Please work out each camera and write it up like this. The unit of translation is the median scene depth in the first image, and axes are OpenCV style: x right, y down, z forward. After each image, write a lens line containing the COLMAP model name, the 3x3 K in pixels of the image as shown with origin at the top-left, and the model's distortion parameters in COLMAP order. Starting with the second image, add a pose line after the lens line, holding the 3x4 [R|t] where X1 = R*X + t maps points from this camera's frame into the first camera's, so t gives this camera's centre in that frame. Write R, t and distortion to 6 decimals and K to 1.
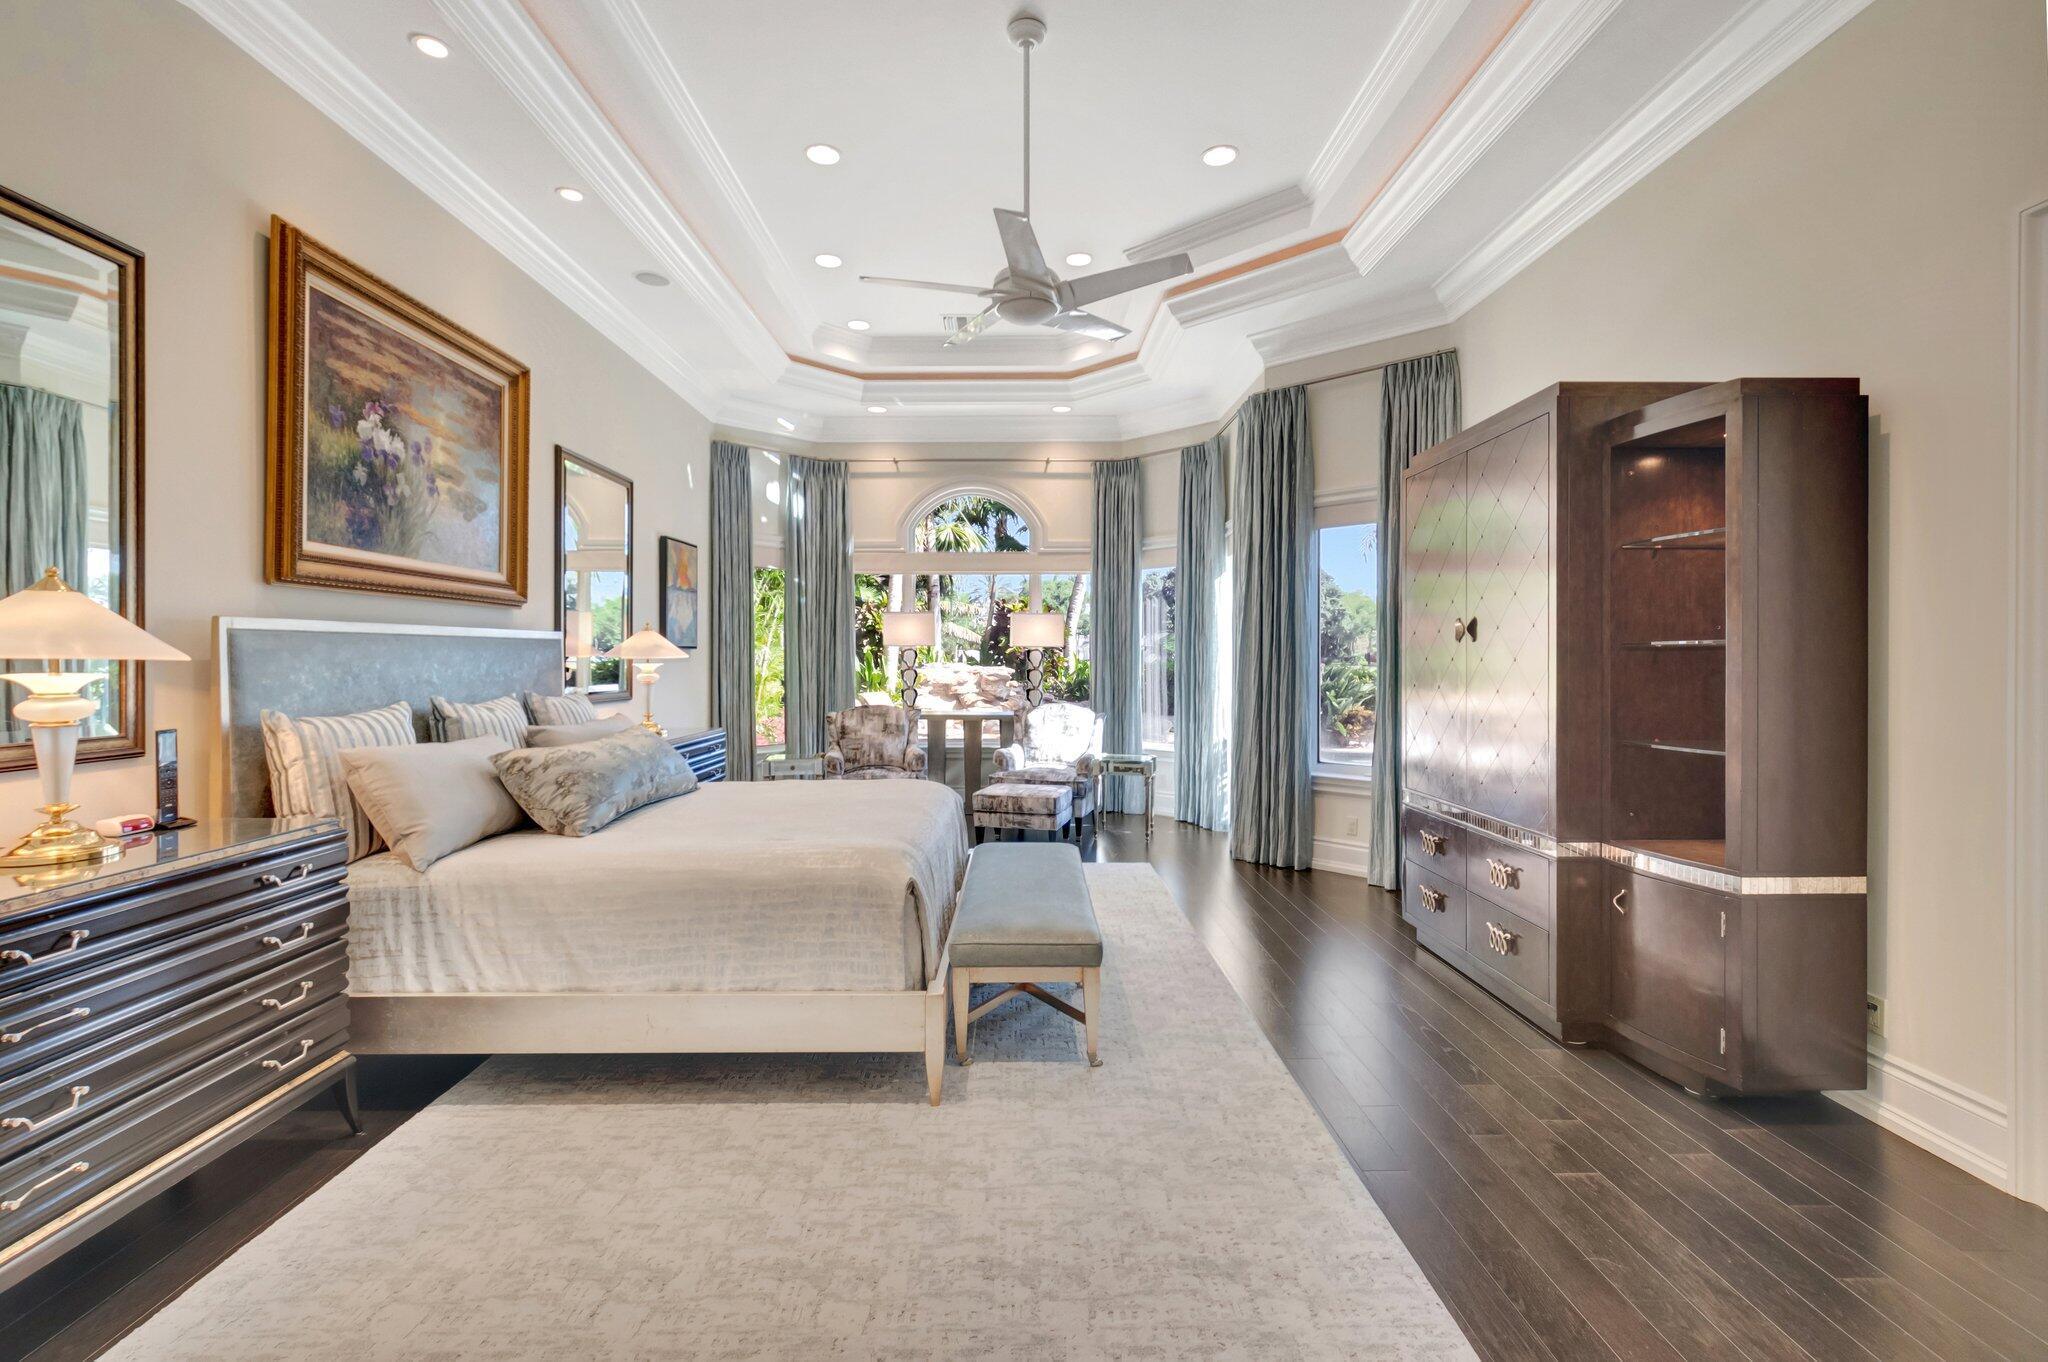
lens RADIAL K [[922.8, 0, 1021.3], [0, 922.8, 665.6], [0, 0, 1]] dist [-0.004893, 0.000776]
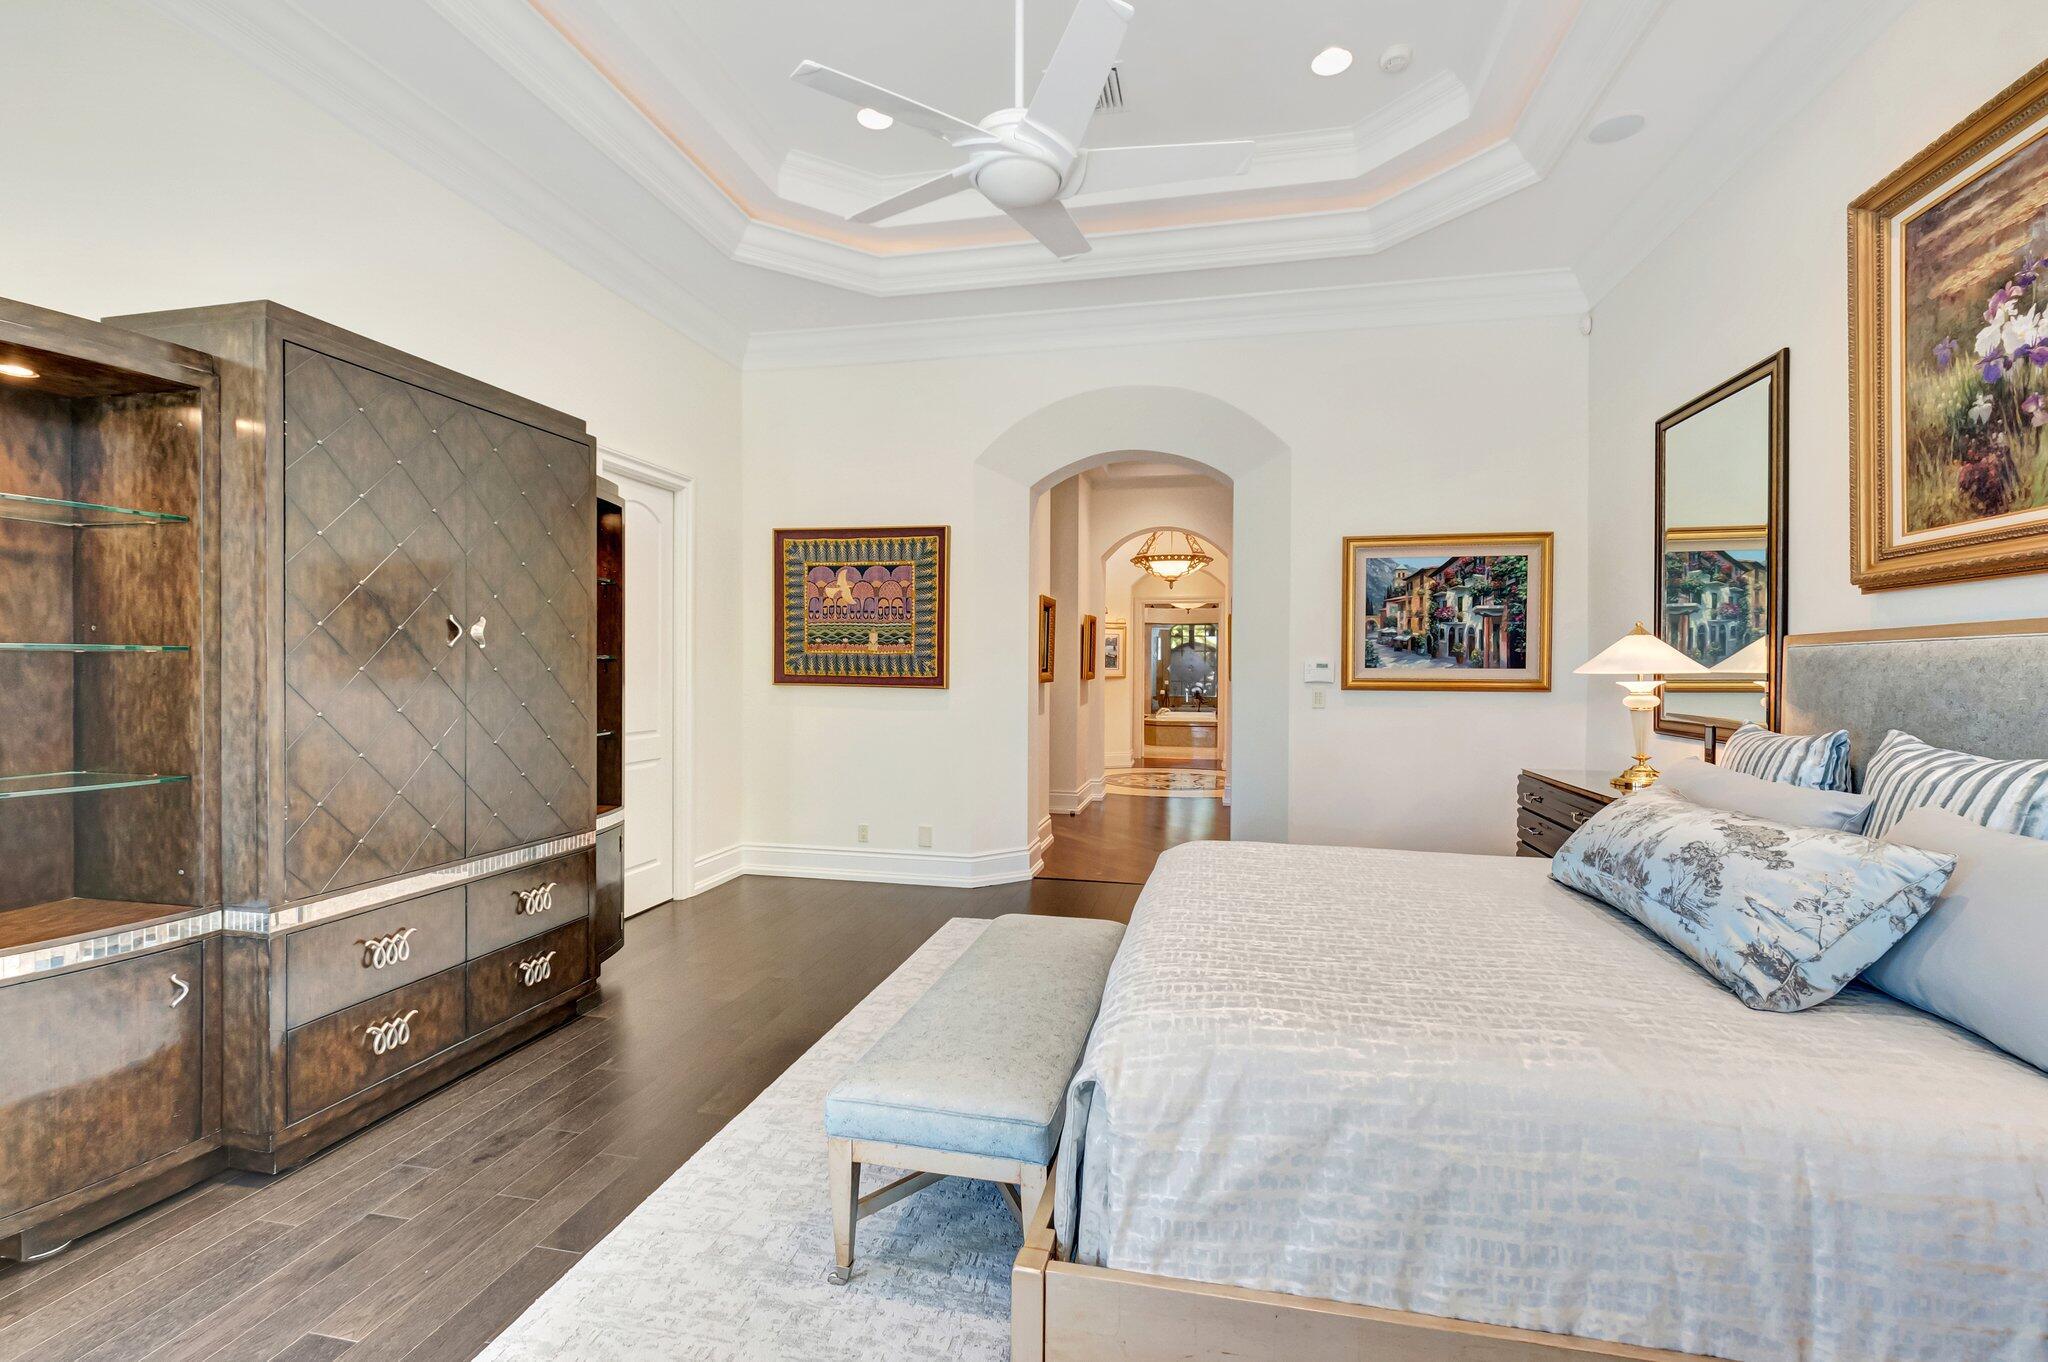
lens RADIAL K [[922.8, 0, 1019.7], [0, 922.8, 675.8], [0, 0, 1]] dist [-0.004893, 0.000776]
pose [[-0.974913, -0.001780, 0.222580, -0.164420], [0.001099, 0.999917, 0.012809, -0.016312], [-0.222584, 0.012732, -0.974830, 1.836297]]
